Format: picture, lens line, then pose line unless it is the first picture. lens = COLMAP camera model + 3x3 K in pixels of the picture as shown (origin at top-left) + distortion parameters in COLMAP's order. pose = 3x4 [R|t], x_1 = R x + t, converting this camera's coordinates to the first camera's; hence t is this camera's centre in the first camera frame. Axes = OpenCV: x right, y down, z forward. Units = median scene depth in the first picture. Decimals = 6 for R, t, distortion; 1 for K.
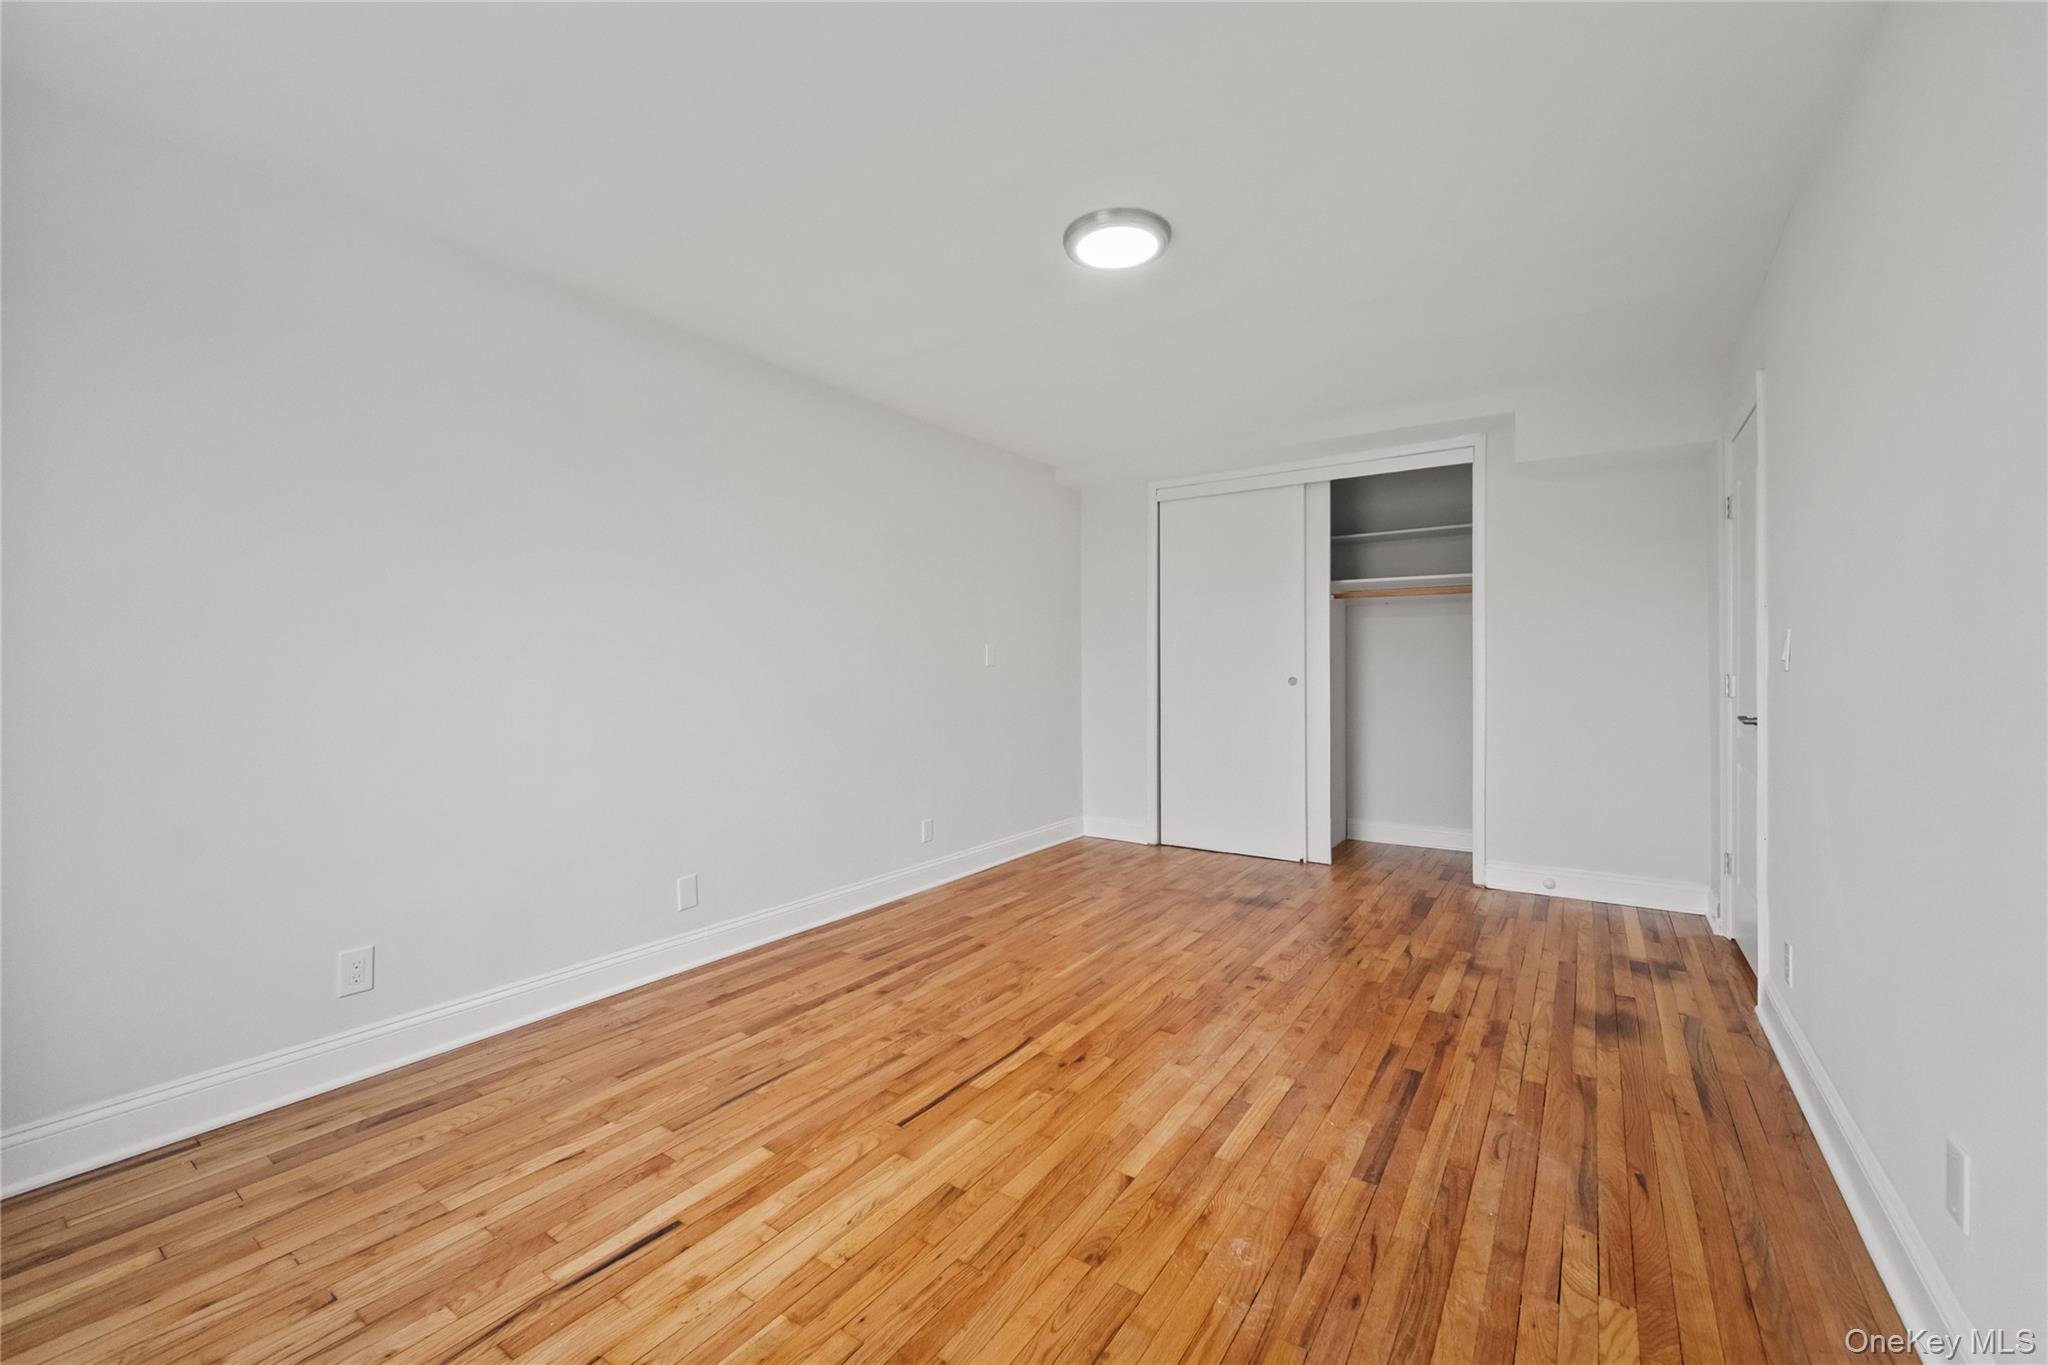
lens RADIAL K [[809.8, 0, 1022.2], [0, 809.8, 670.4], [0, 0, 1]] dist [-0.001503, -0.000074]
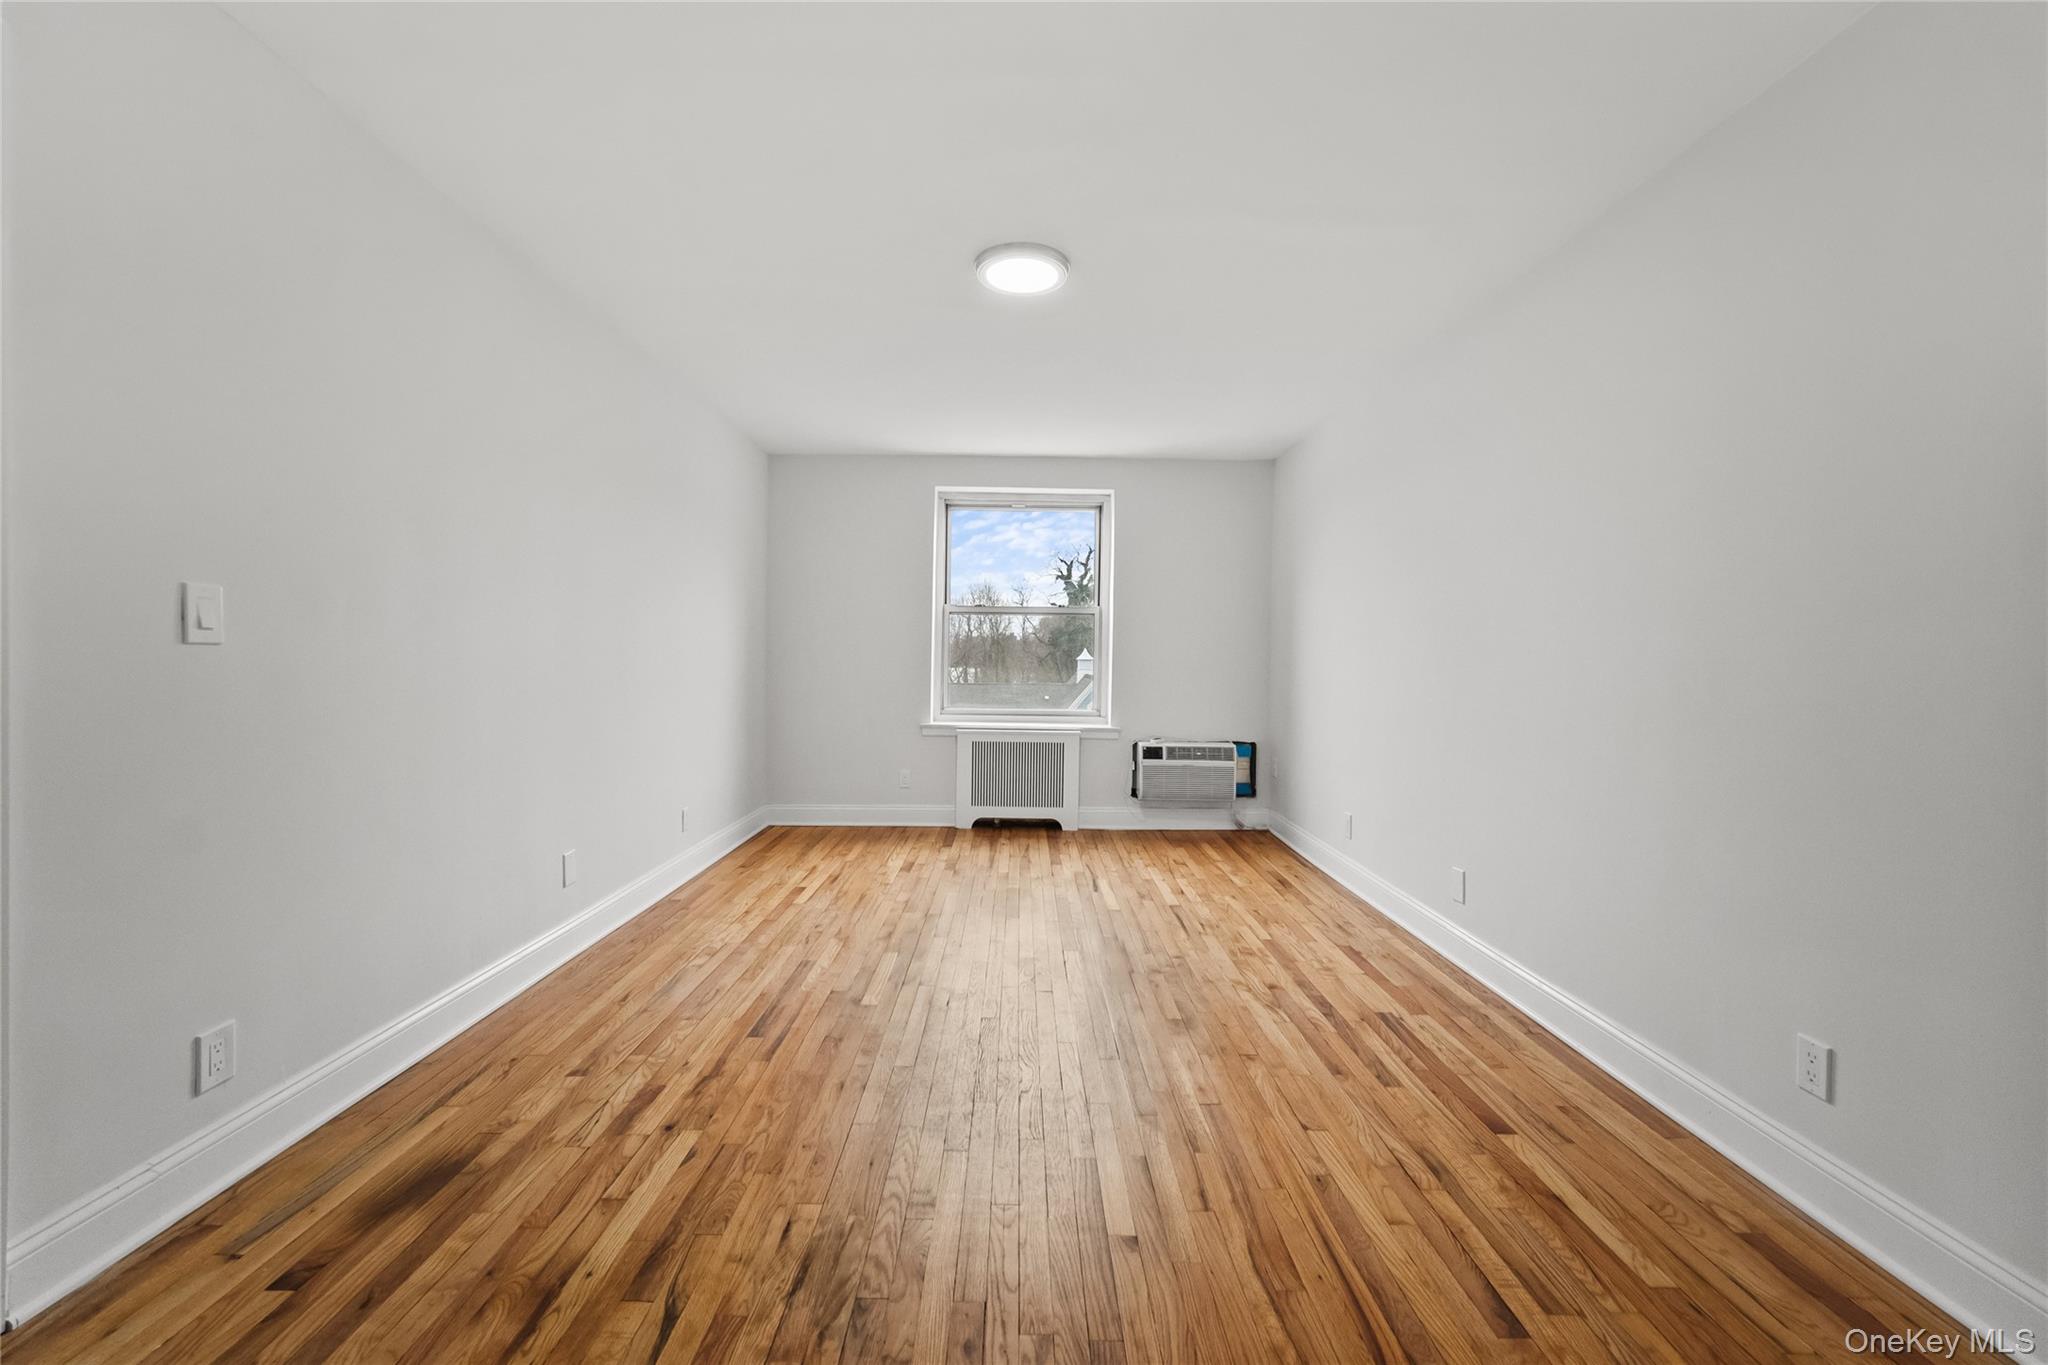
lens RADIAL K [[809.8, 0, 1022.2], [0, 809.8, 670.4], [0, 0, 1]] dist [-0.001503, -0.000074]
pose [[-0.817335, 0.000966, -0.576162, 0.681629], [-0.015258, 0.999612, 0.023321, -0.002580], [0.575961, 0.027852, -0.817003, 1.728006]]
